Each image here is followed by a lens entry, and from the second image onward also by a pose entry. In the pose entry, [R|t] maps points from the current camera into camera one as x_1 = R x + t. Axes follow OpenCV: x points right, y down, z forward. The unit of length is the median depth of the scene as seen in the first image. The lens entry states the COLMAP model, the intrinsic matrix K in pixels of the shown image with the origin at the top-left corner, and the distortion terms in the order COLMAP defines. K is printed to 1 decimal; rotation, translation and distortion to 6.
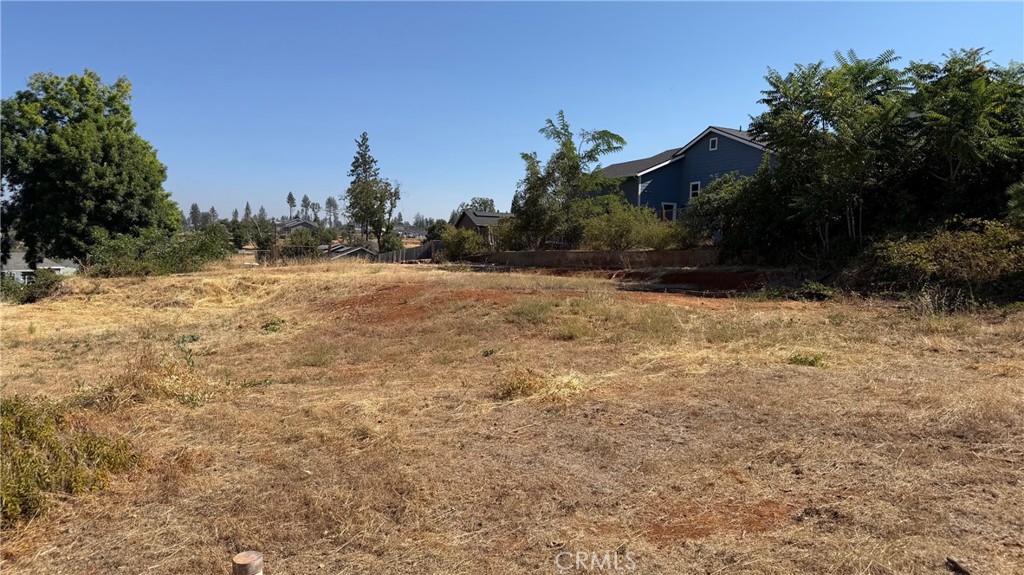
lens RADIAL K [[721.1, 0, 503.4], [0, 721.1, 291.1], [0, 0, 1]] dist [0.108106, -0.150421]
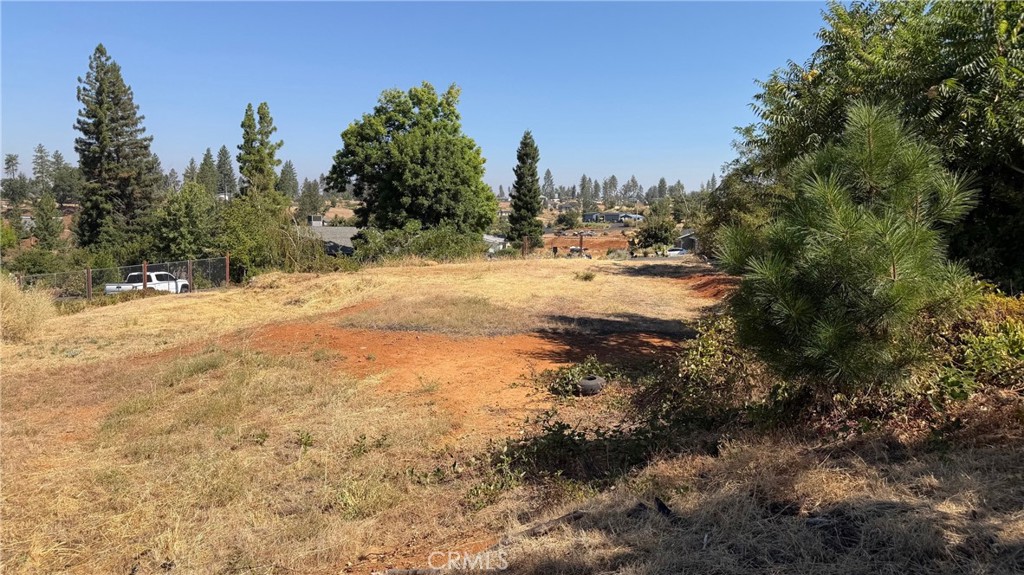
lens RADIAL K [[721.1, 0, 502.0], [0, 721.1, 284.5], [0, 0, 1]] dist [0.108106, -0.150421]
pose [[0.805096, 0.048958, -0.591120, 0.543717], [-0.029560, 0.998661, 0.042452, -0.080203], [0.592407, -0.016705, 0.805466, 0.334850]]
